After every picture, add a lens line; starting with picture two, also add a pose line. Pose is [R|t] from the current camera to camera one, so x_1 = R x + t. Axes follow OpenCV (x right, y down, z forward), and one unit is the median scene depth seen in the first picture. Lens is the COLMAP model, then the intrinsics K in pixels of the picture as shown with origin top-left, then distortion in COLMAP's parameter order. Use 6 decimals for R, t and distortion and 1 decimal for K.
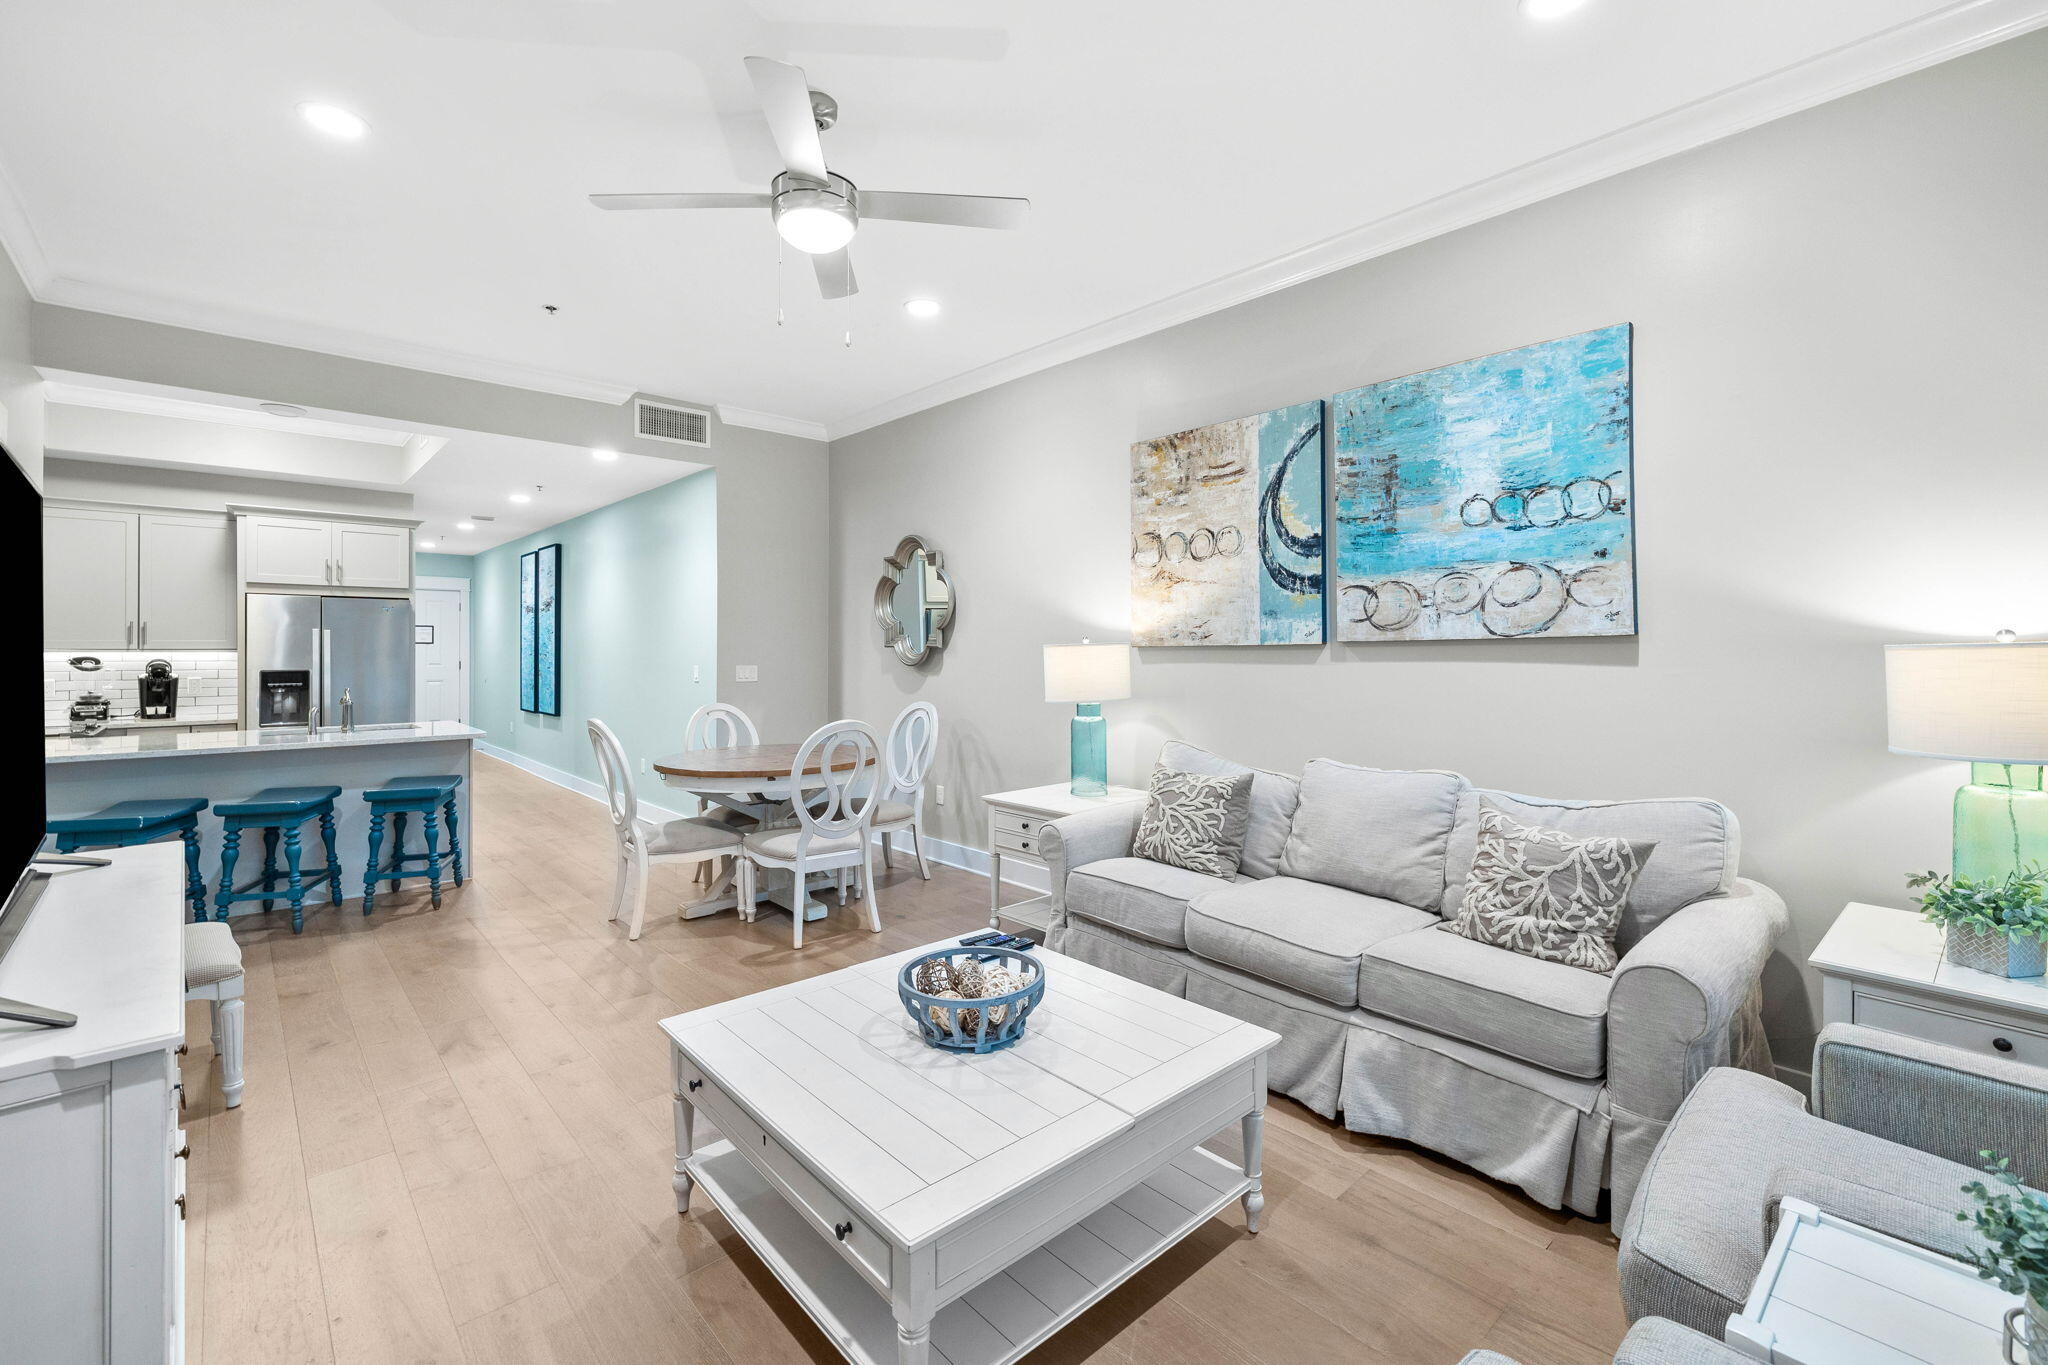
lens RADIAL K [[872.2, 0, 1017.1], [0, 872.2, 646.8], [0, 0, 1]] dist [-0.000647, 0.000048]
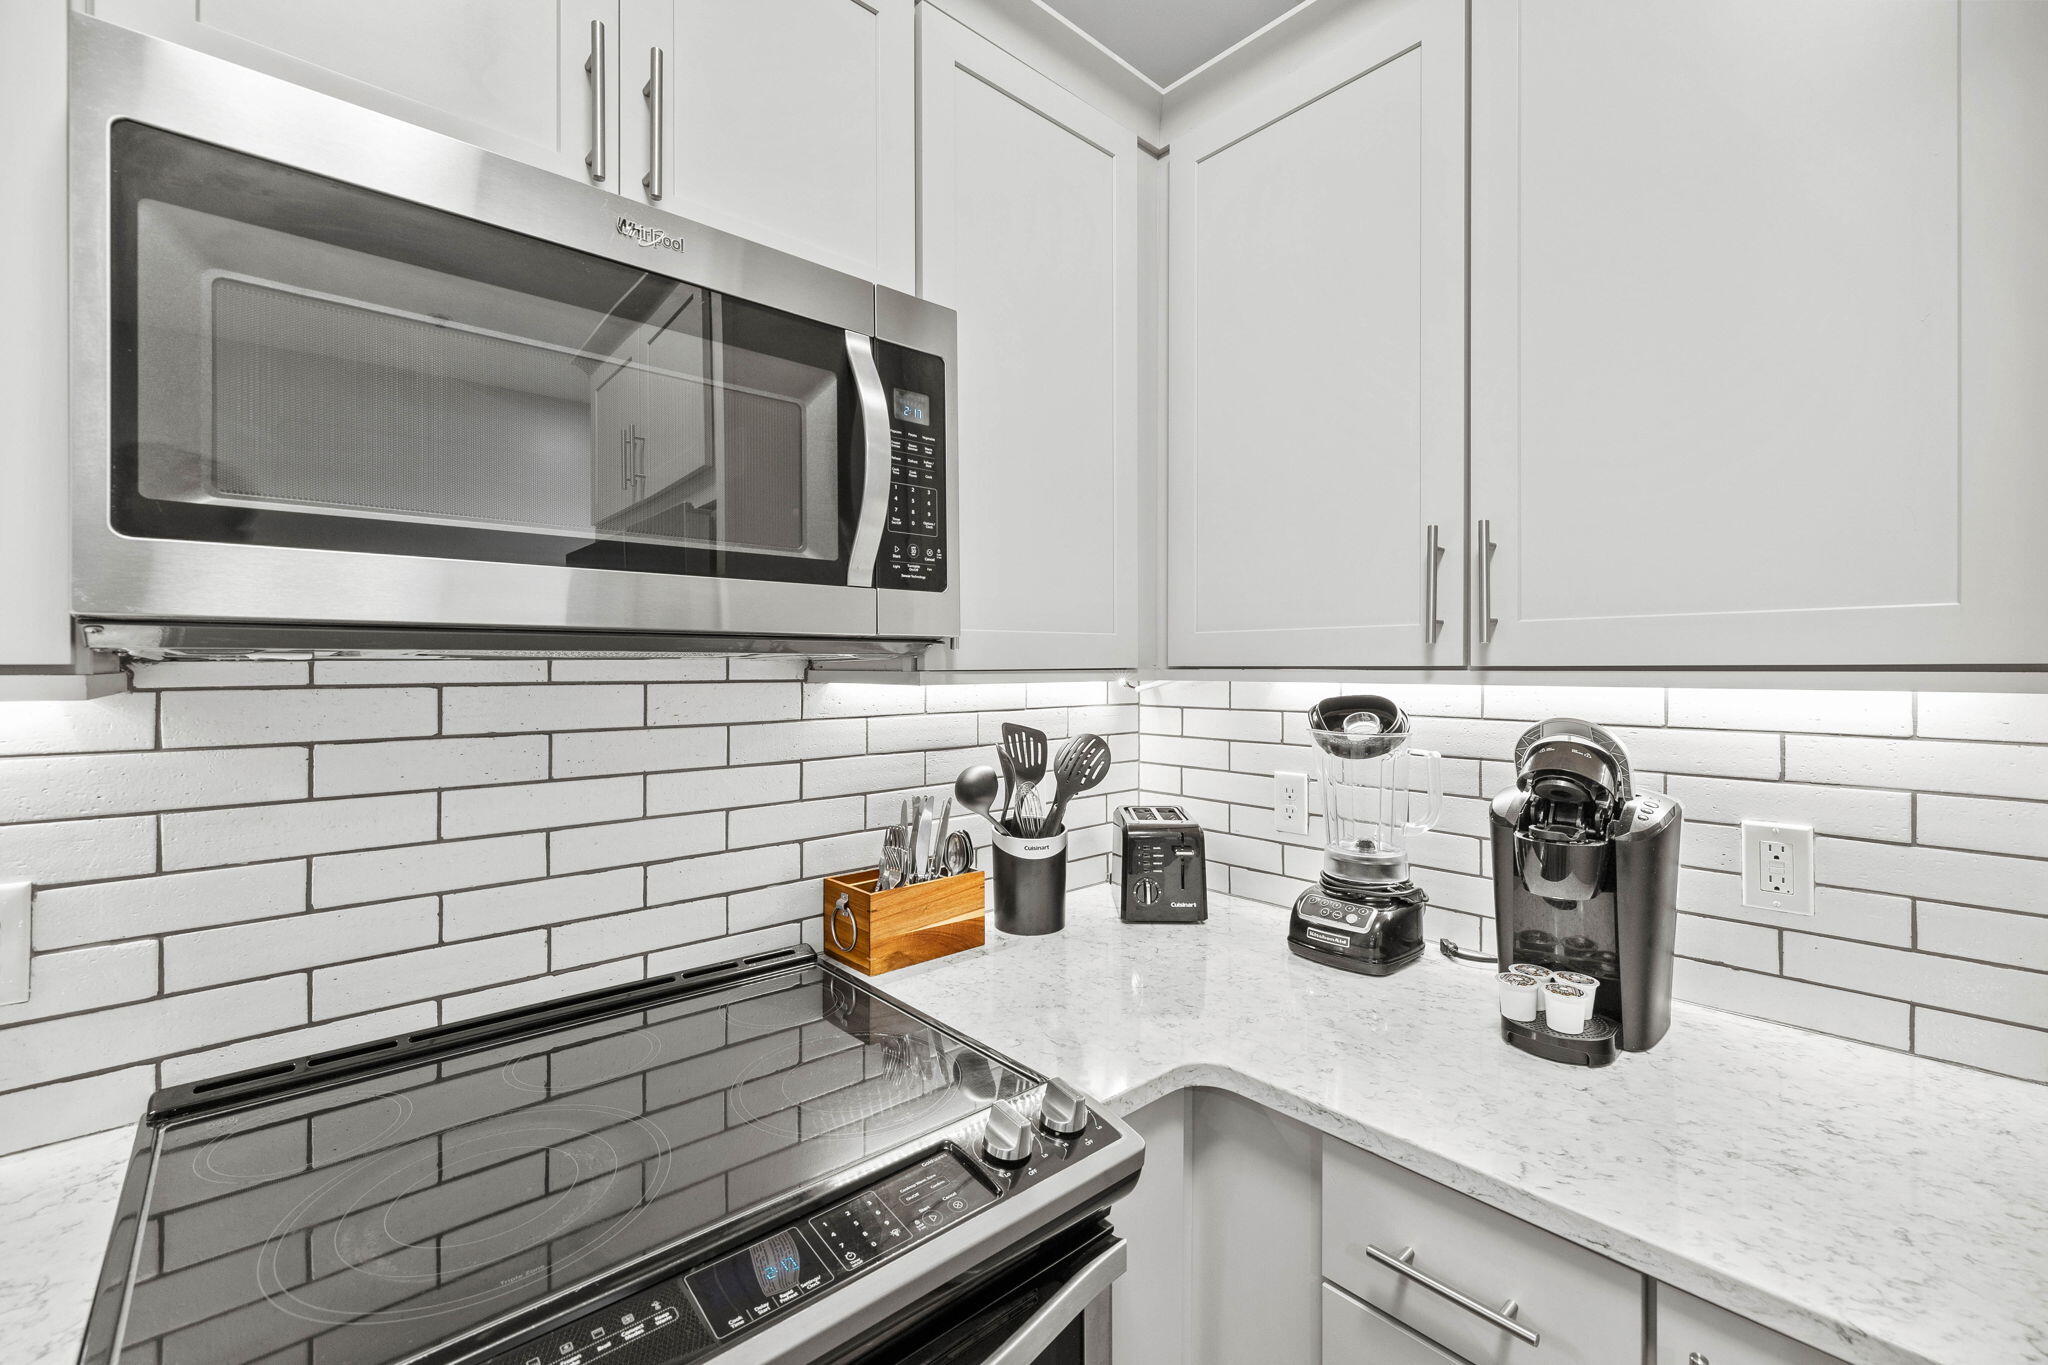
lens RADIAL K [[862.3, 0, 1023.1], [0, 862.3, 664.3], [0, 0, 1]] dist [0.001125, 0.000134]
pose [[-0.006057, -0.004702, -0.999971, -1.077844], [0.001527, 0.999988, -0.004711, 0.003940], [0.999980, -0.001556, -0.006049, 1.193769]]
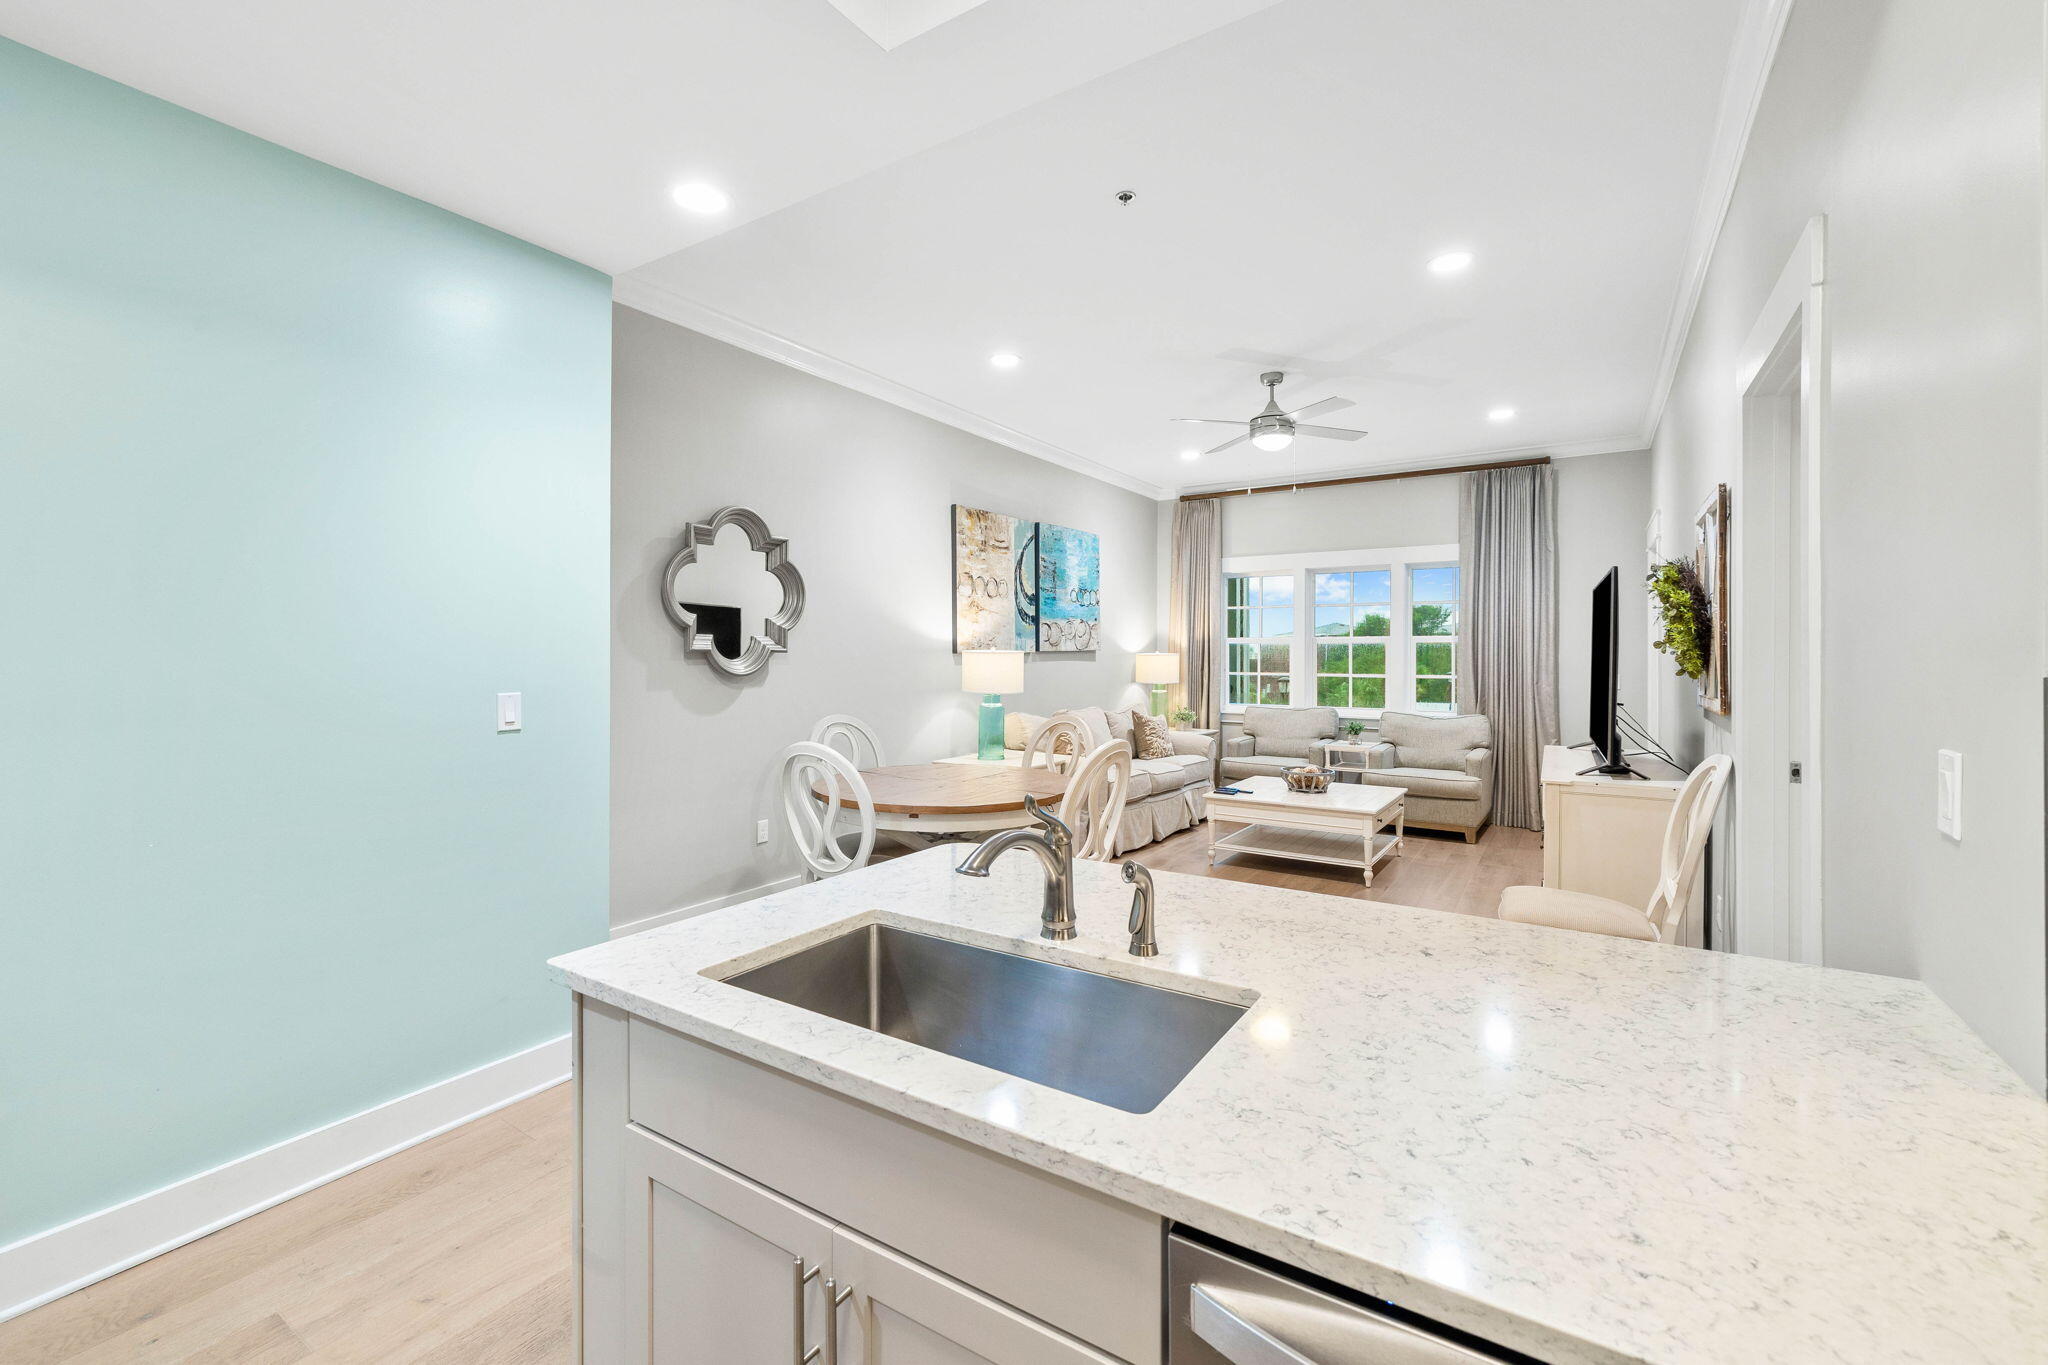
lens RADIAL K [[862.3, 0, 1023.1], [0, 862.3, 664.3], [0, 0, 1]] dist [0.001125, 0.000134]
pose [[-0.255076, -0.010670, 0.966862, -1.188542], [-0.004874, 0.999941, 0.009749, 0.003563], [-0.966909, -0.002225, -0.255112, 1.230804]]
